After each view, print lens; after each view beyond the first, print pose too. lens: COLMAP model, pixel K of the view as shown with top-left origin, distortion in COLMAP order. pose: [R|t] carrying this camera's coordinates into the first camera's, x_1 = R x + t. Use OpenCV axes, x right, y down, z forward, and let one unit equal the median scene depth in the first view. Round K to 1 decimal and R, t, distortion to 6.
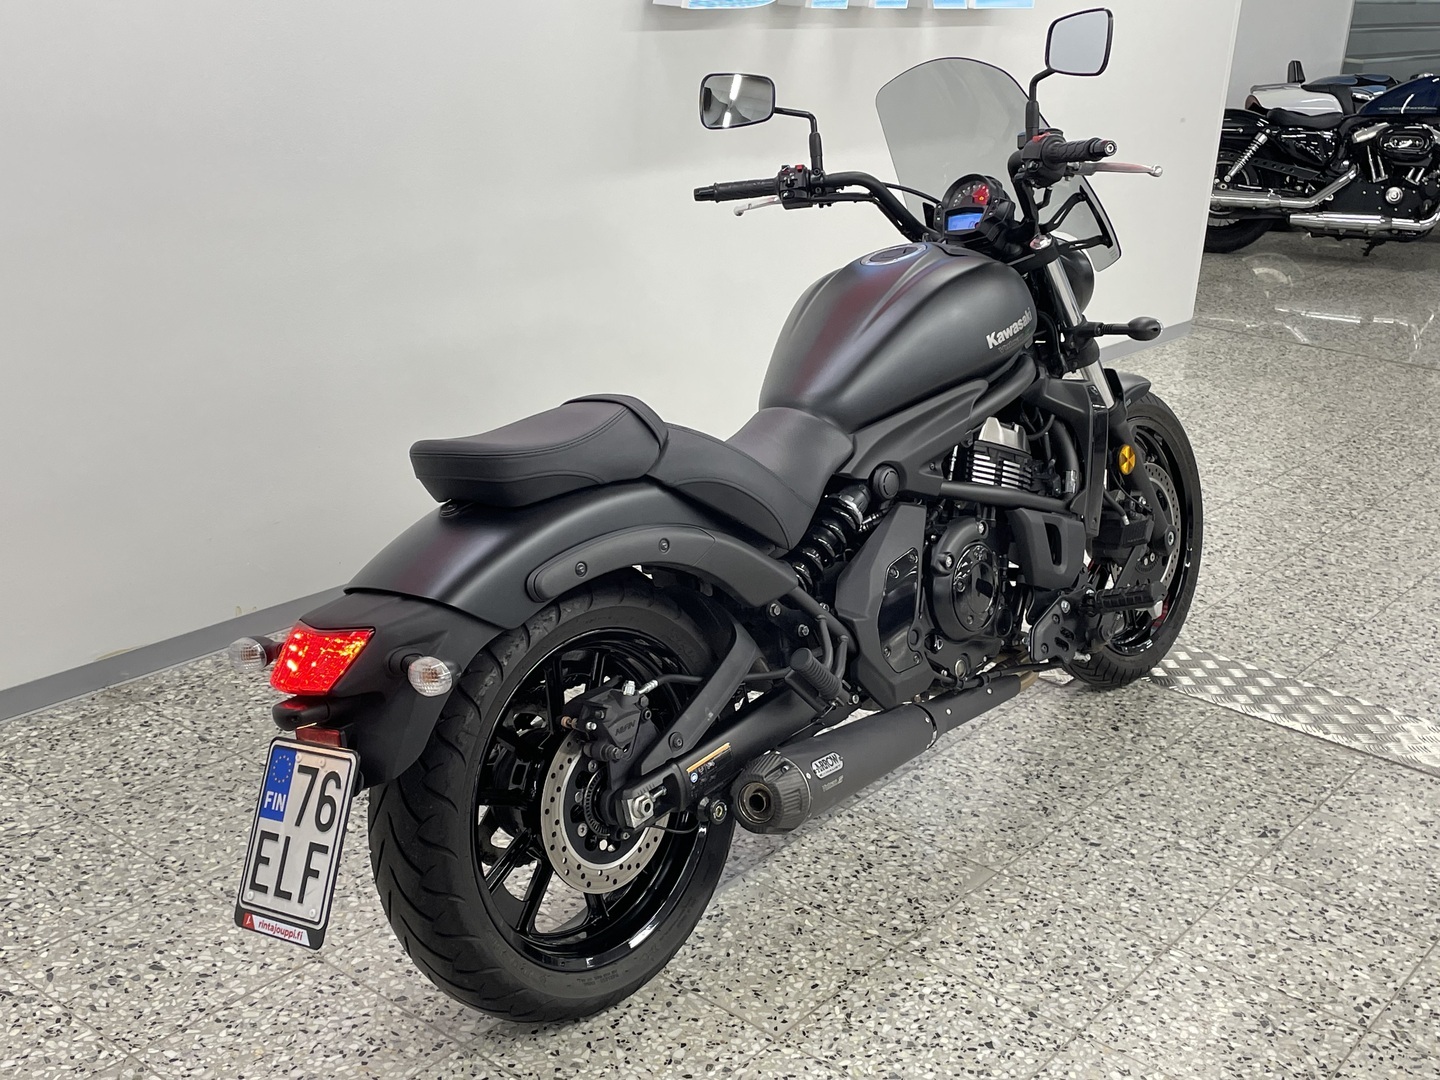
lens RADIAL K [[1707.7, 0, 734.3], [0, 1707.7, 547.1], [0, 0, 1]] dist [0.064166, 0.000000]
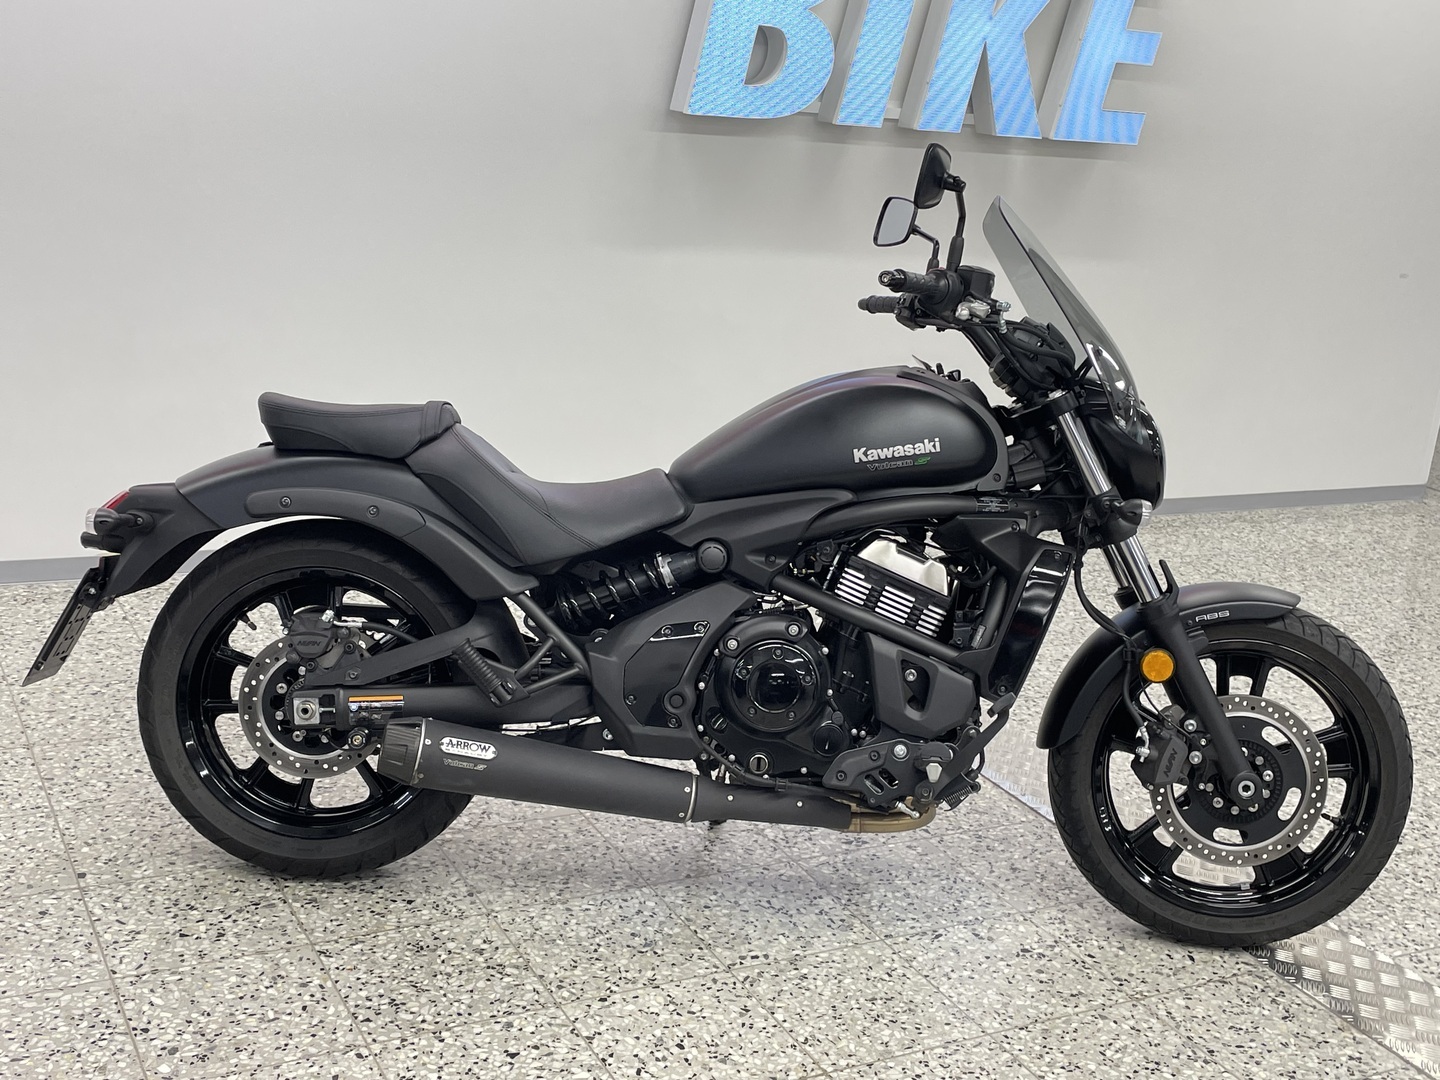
lens RADIAL K [[1707.7, 0, 735.6], [0, 1707.7, 532.2], [0, 0, 1]] dist [0.064166, 0.000000]
pose [[0.920740, 0.136148, -0.365653, 0.718834], [-0.171426, 0.983008, -0.065647, 0.065253], [0.350502, 0.123126, 0.928433, -0.084821]]
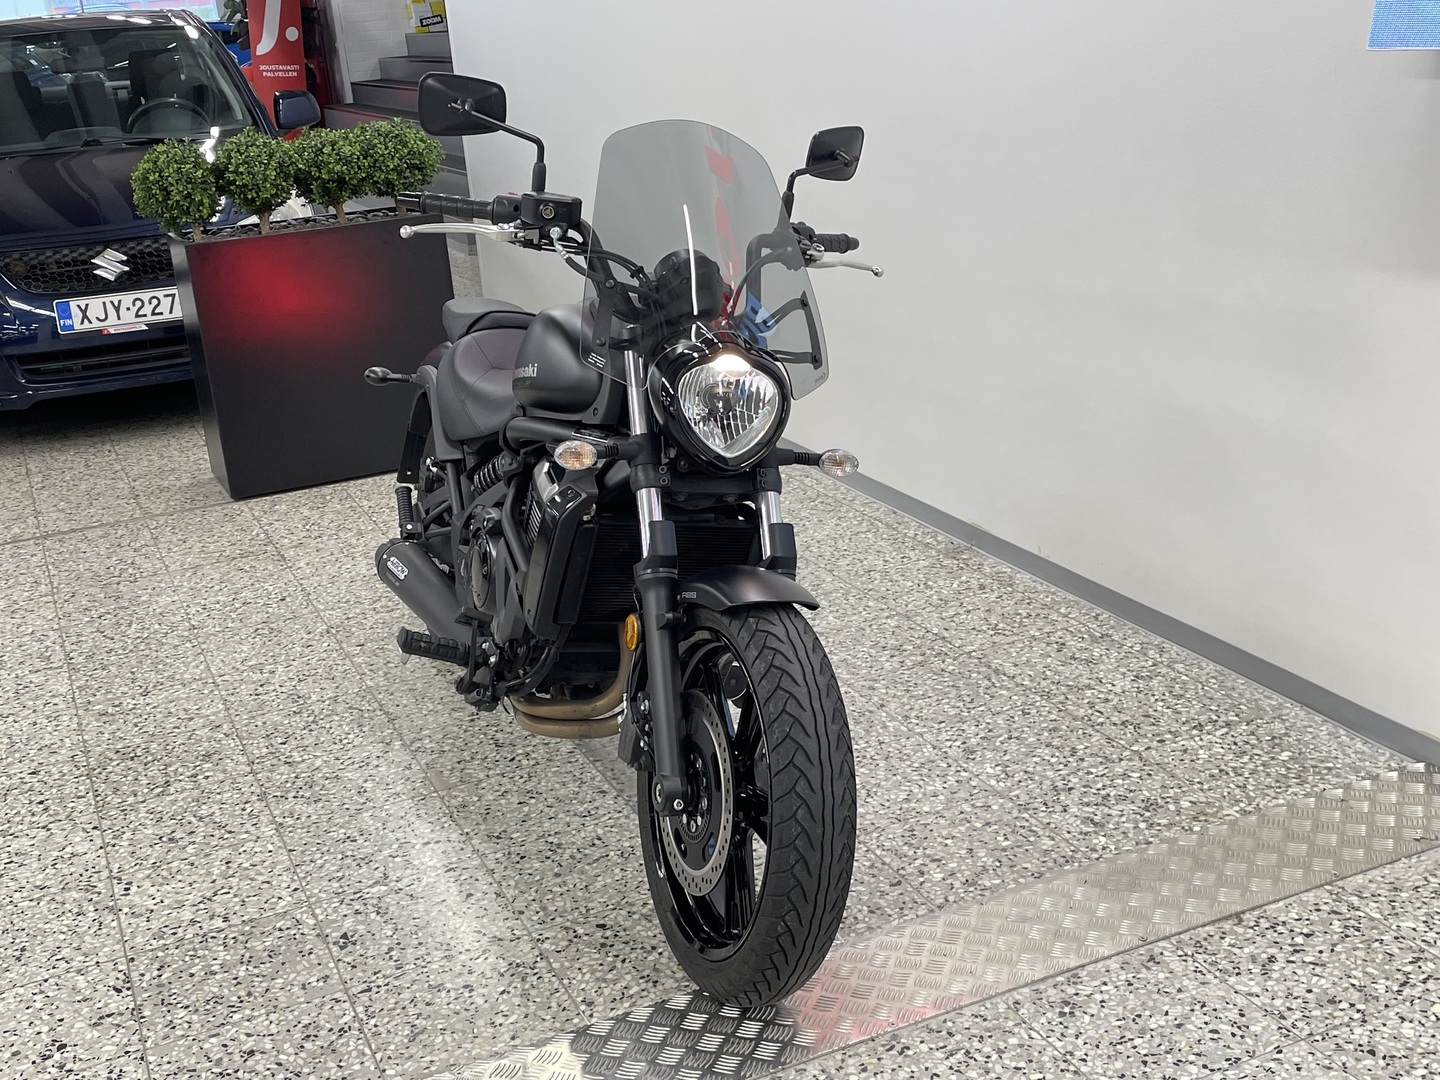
lens RADIAL K [[1707.7, 0, 718.9], [0, 1707.7, 535.0], [0, 0, 1]] dist [0.064166, 0.000000]
pose [[-0.472847, 0.254512, -0.843587, 1.116265], [-0.246198, 0.881086, 0.403824, -0.542240], [0.846051, 0.398637, -0.353959, 1.662117]]
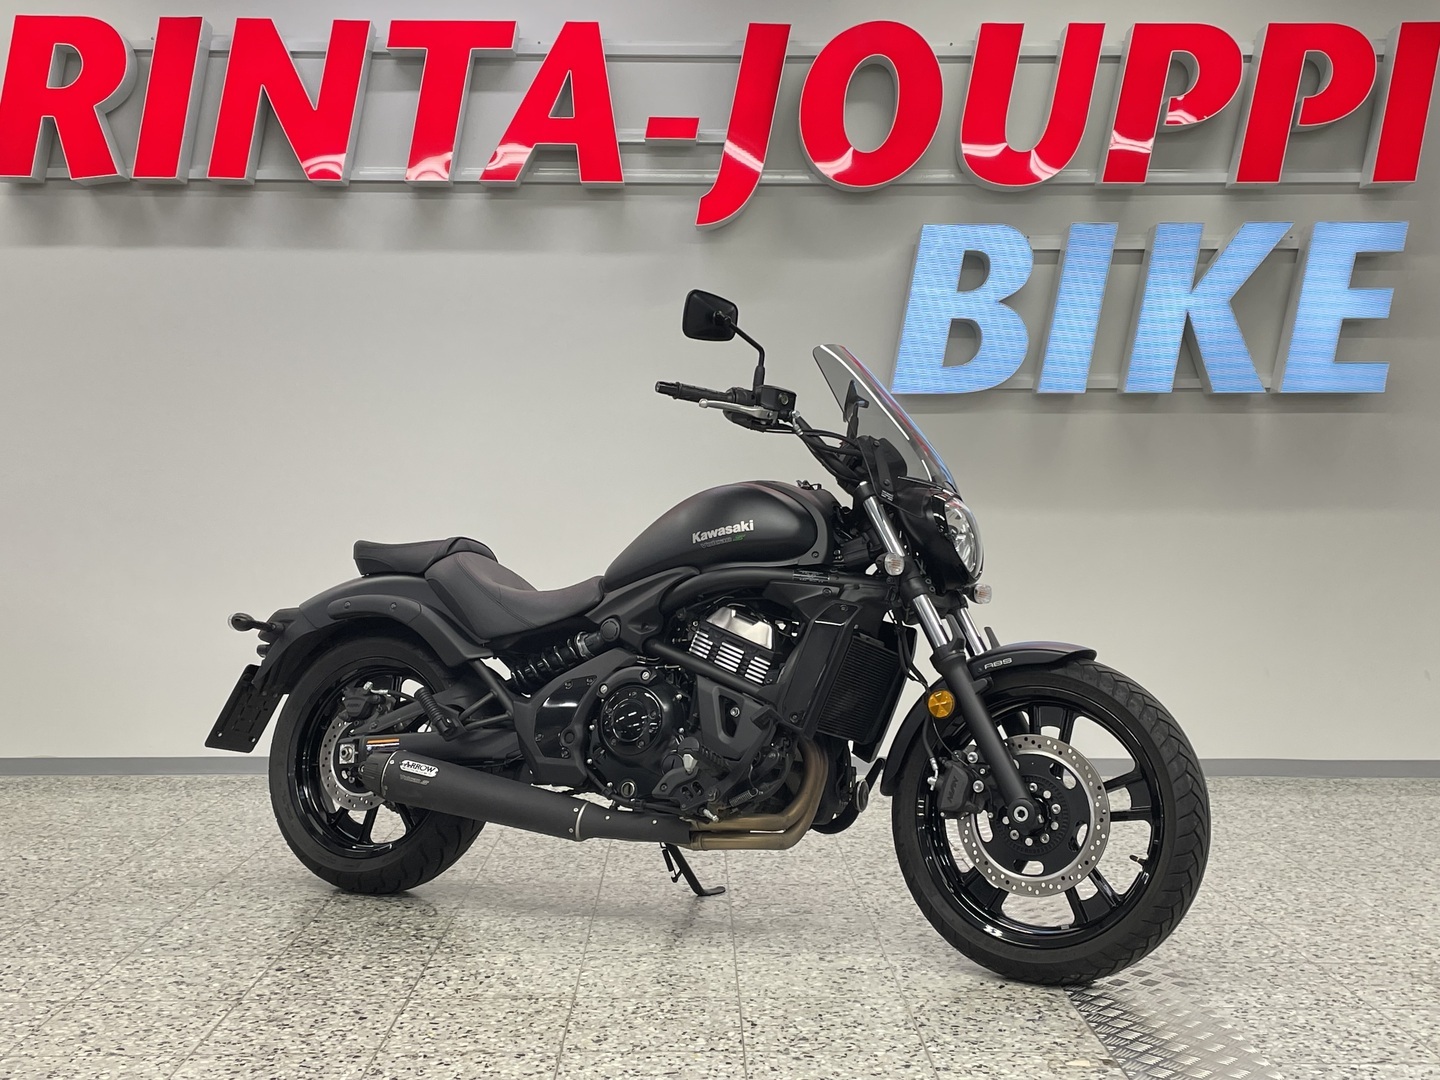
lens RADIAL K [[1707.7, 0, 713.6], [0, 1707.7, 506.4], [0, 0, 1]] dist [0.064166, 0.000000]
pose [[0.629221, -0.054029, -0.775346, 1.476274], [-0.232356, 0.938882, -0.253991, 0.258251], [0.741681, 0.339973, 0.578211, 0.144014]]
